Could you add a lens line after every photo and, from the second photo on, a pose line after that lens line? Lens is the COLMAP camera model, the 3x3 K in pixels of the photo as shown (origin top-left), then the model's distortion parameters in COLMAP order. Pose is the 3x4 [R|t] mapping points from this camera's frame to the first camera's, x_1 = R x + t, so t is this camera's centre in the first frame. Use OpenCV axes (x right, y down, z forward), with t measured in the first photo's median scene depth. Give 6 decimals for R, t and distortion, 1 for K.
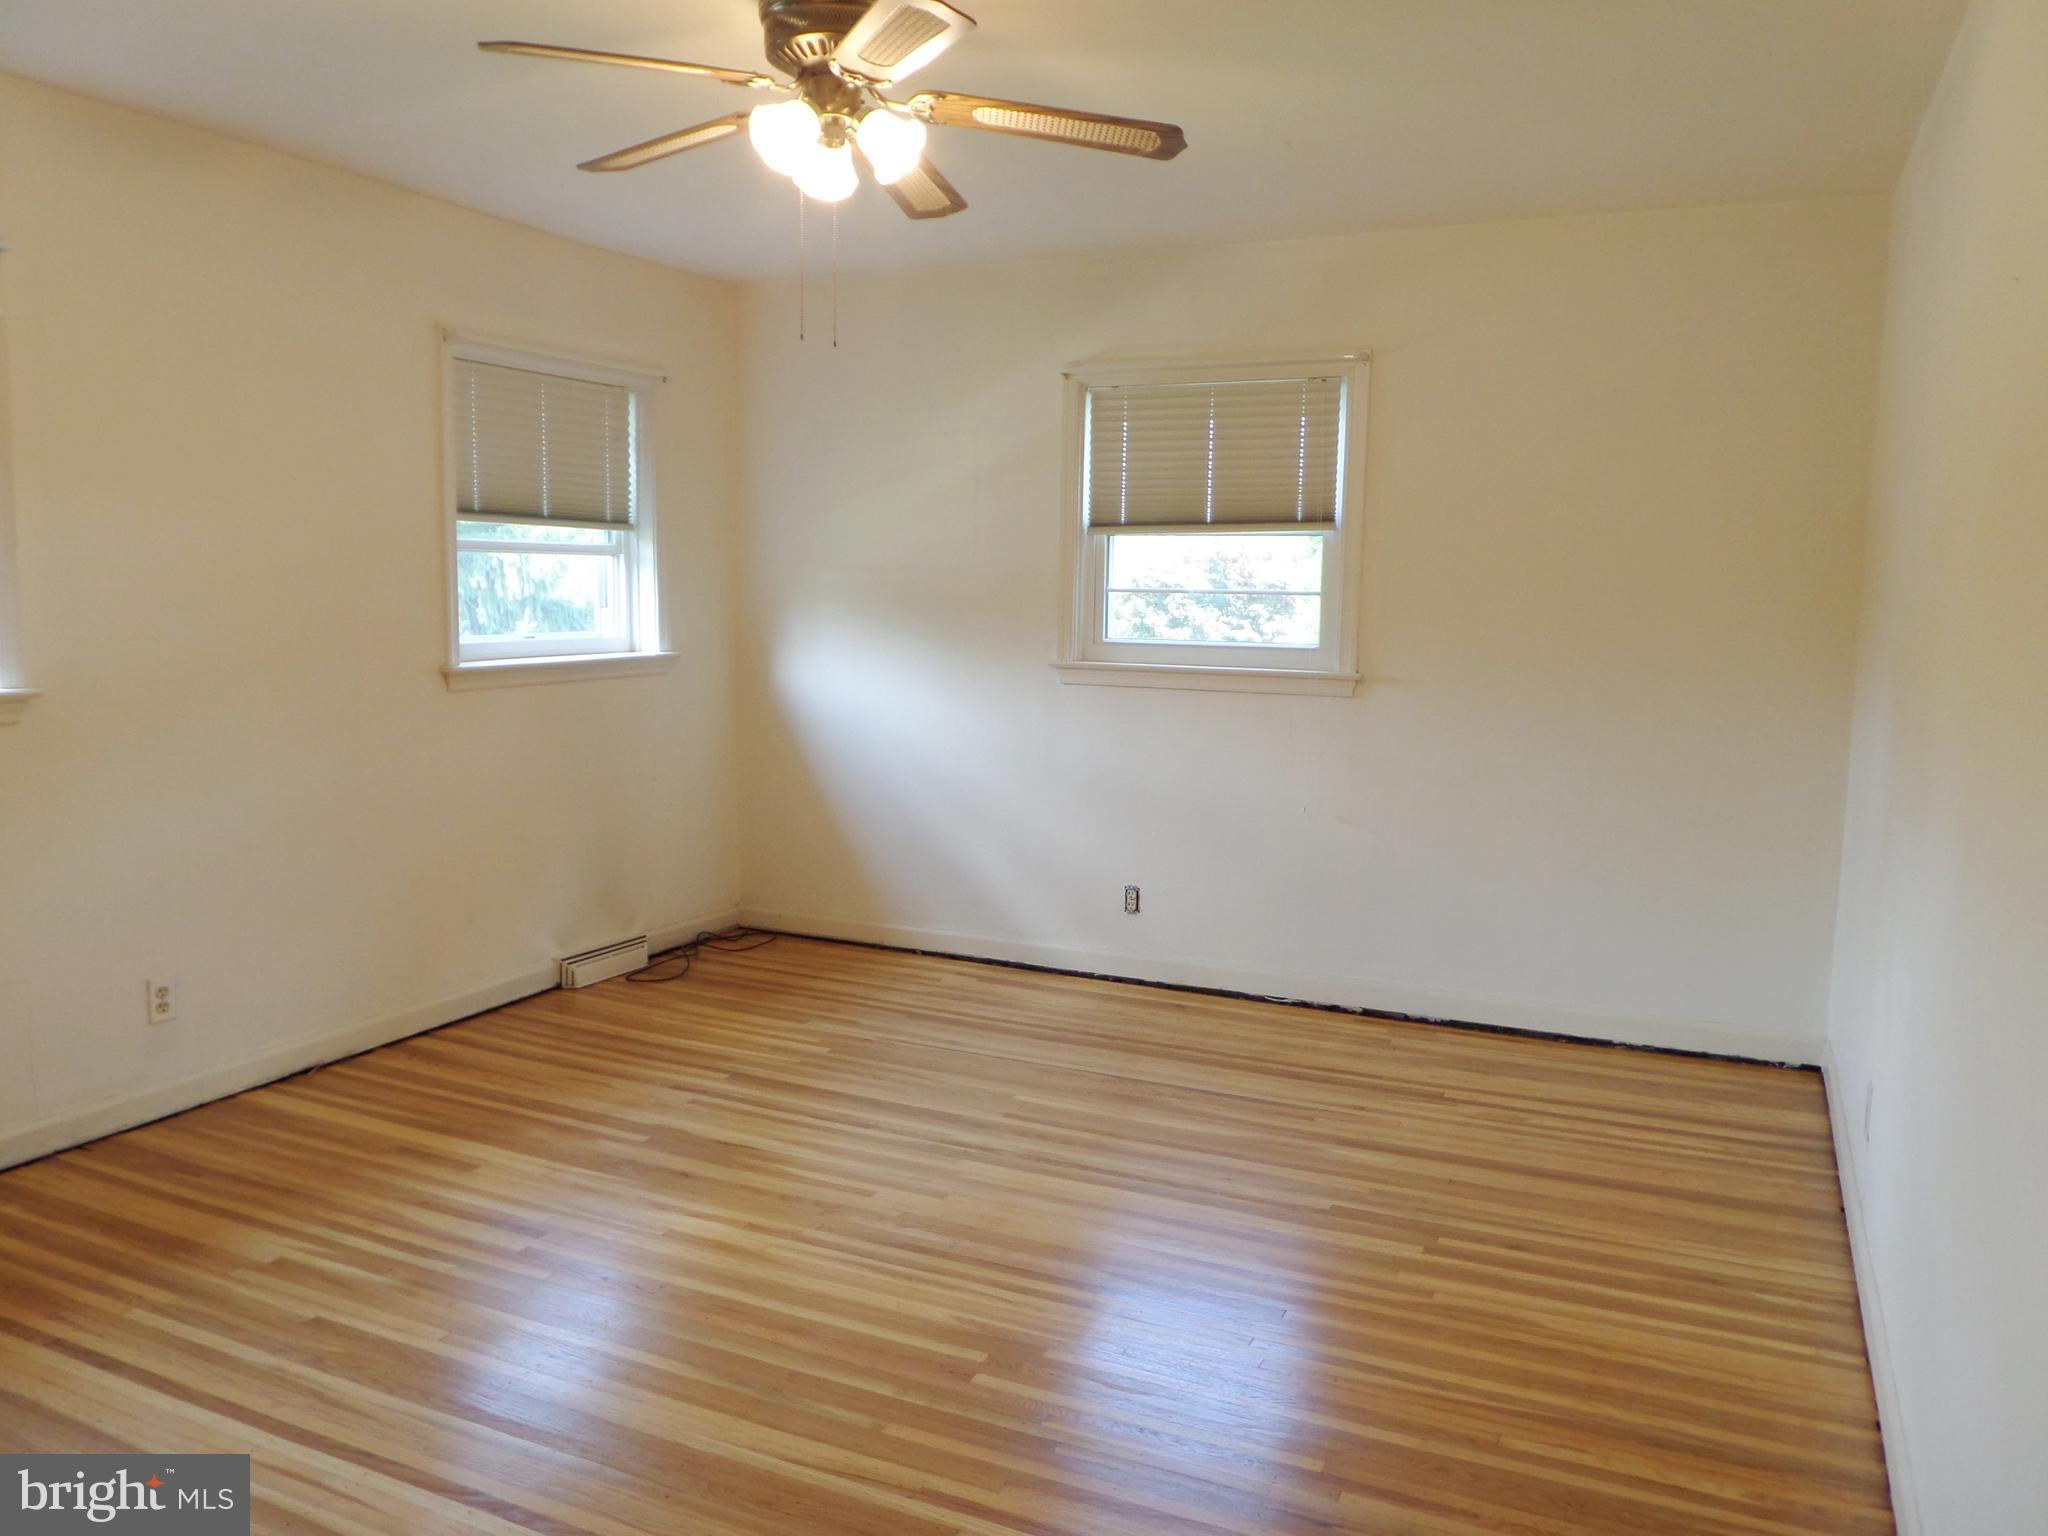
lens RADIAL K [[1502.0, 0, 1020.1], [0, 1502.0, 775.1], [0, 0, 1]] dist [-0.004350, -0.017093]
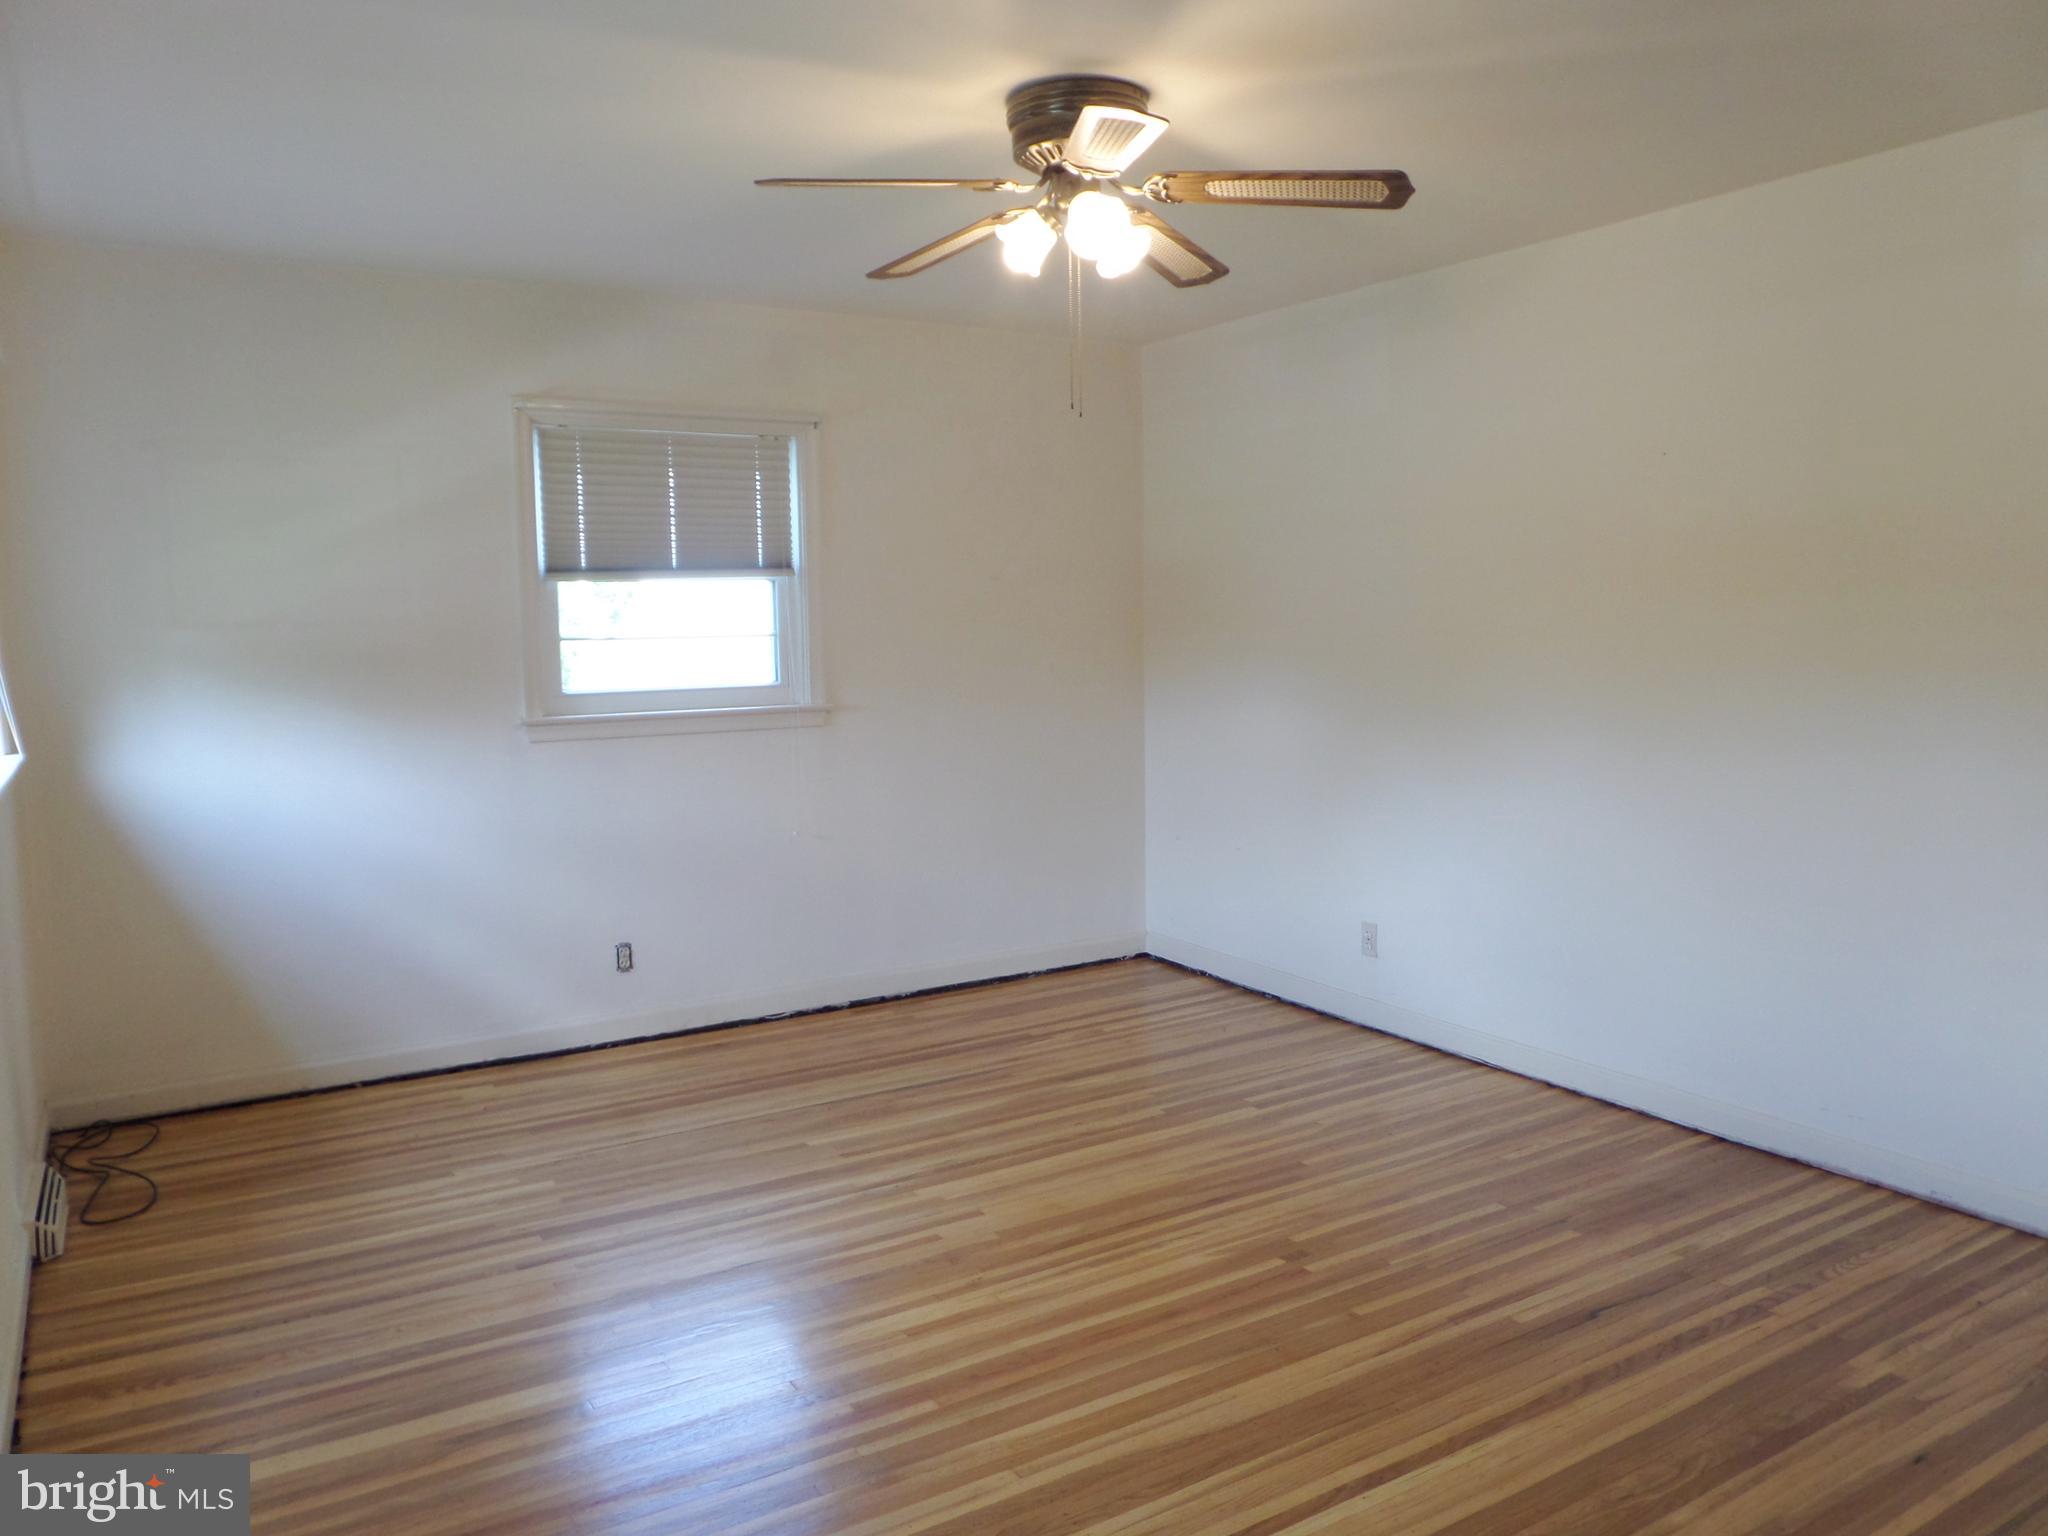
lens RADIAL K [[1502.0, 0, 1039.7], [0, 1502.0, 769.3], [0, 0, 1]] dist [-0.004350, -0.017093]
pose [[0.536914, -0.108953, 0.836572, -0.685384], [0.130228, 0.990443, 0.045412, -0.054401], [-0.833525, 0.084563, 0.545972, 0.287368]]
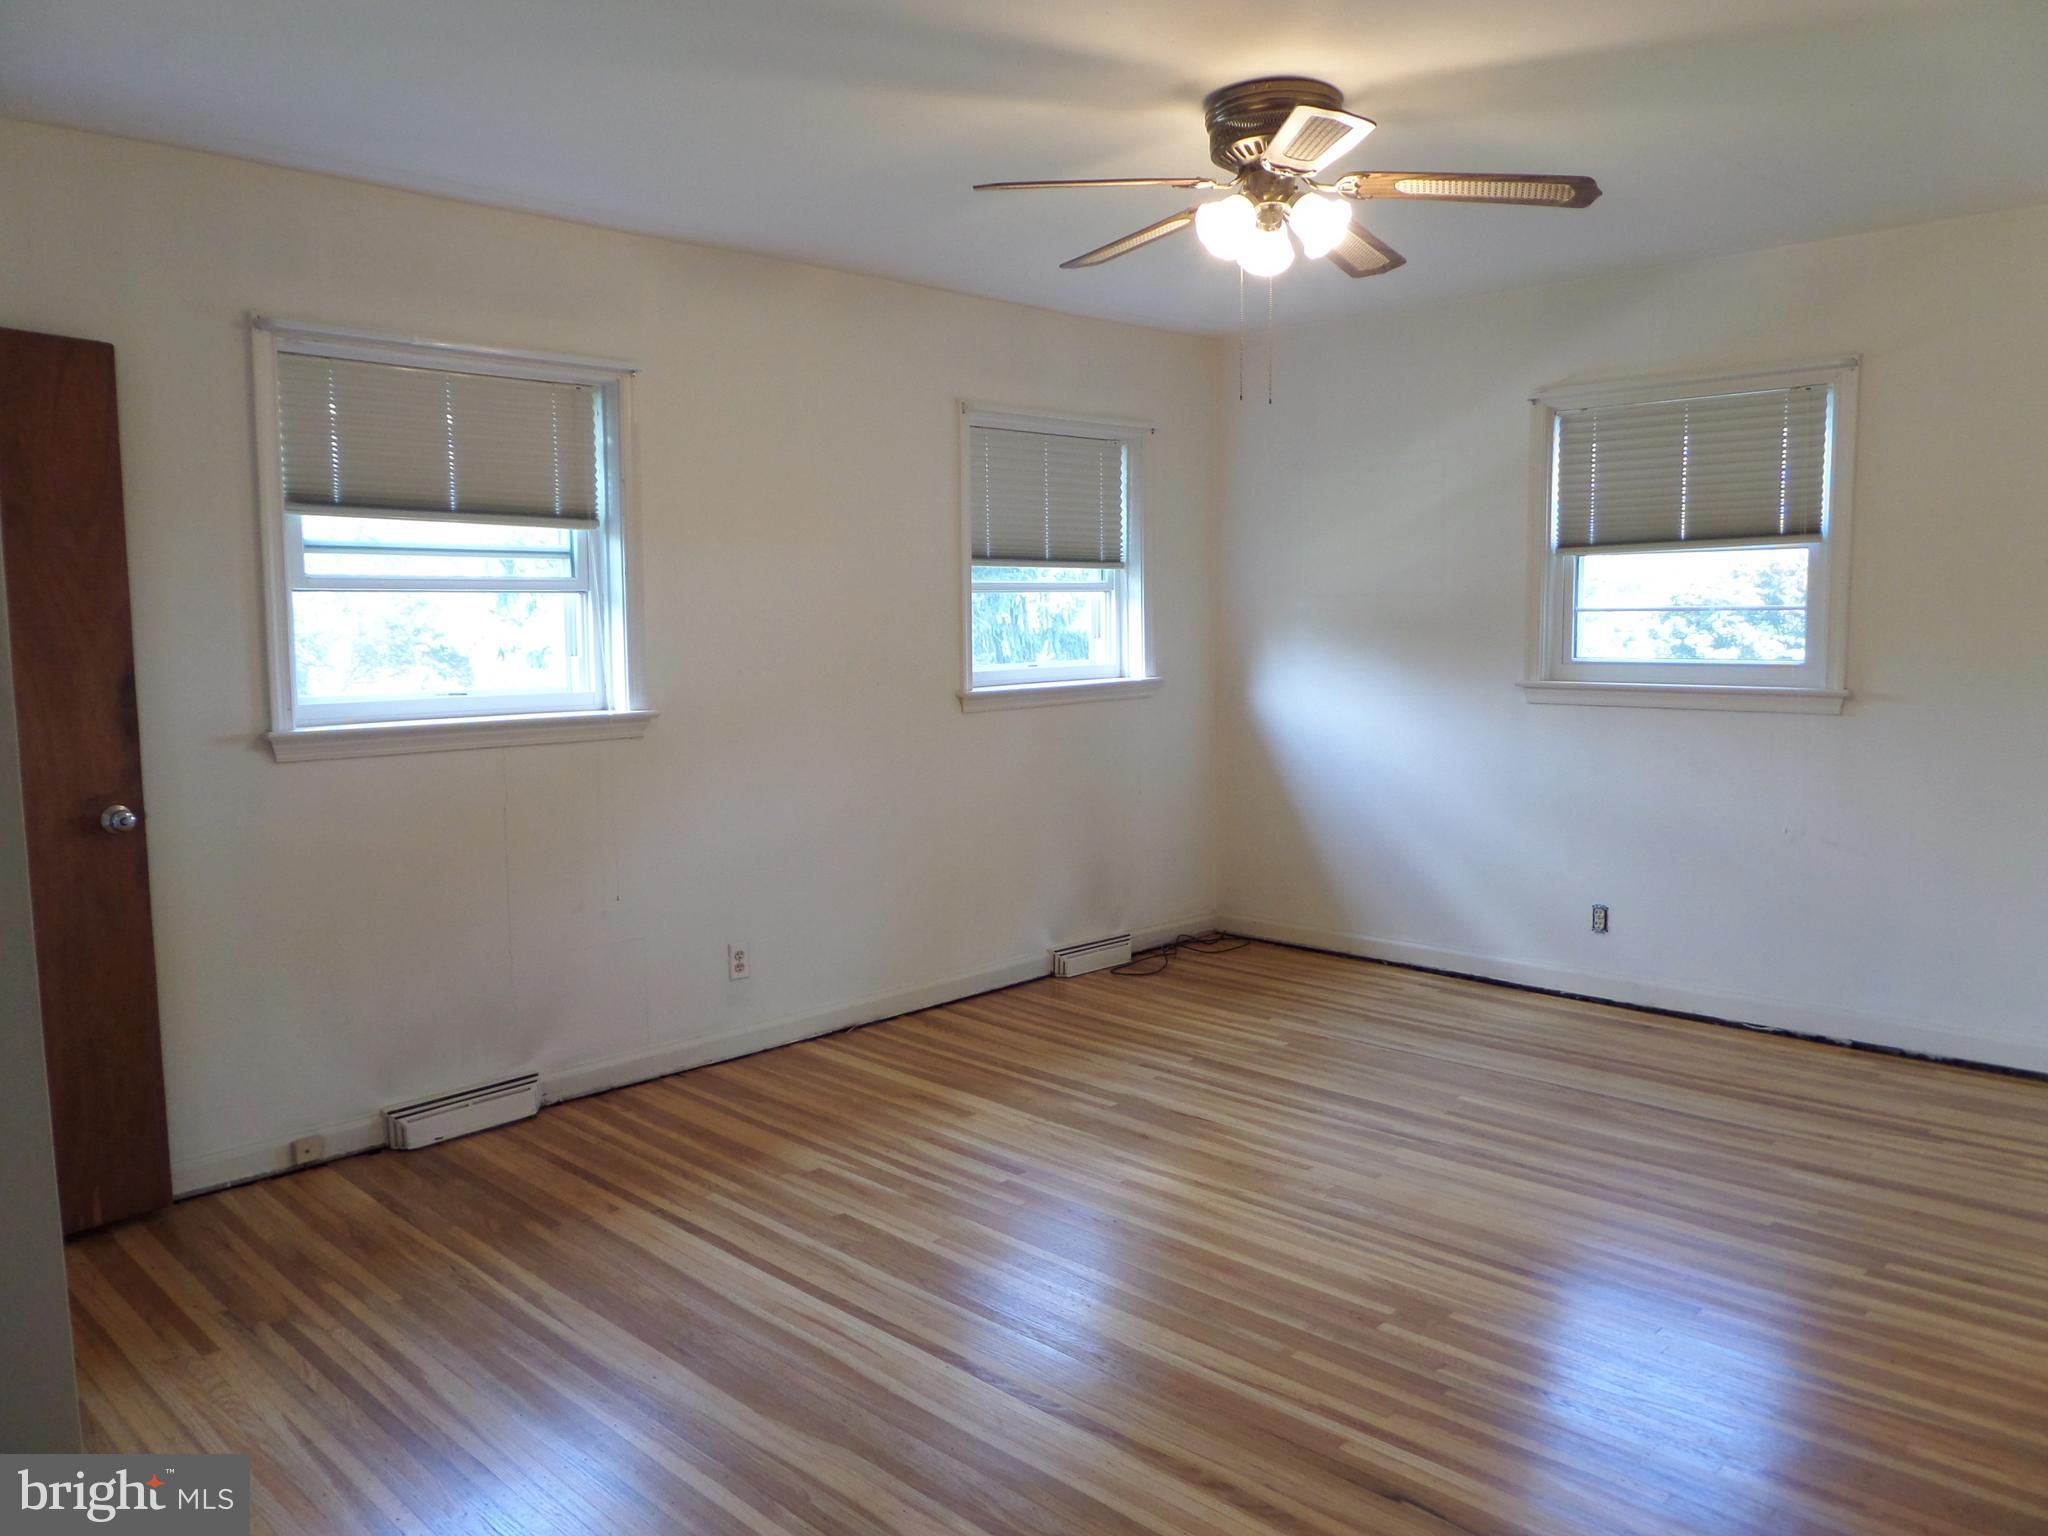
lens RADIAL K [[1502.0, 0, 1023.7], [0, 1502.0, 777.0], [0, 0, 1]] dist [-0.004350, -0.017093]
pose [[0.943328, 0.009069, -0.331738, 0.051244], [-0.014815, 0.999781, -0.014797, 0.010724], [0.331532, 0.018873, 0.943255, -0.082964]]
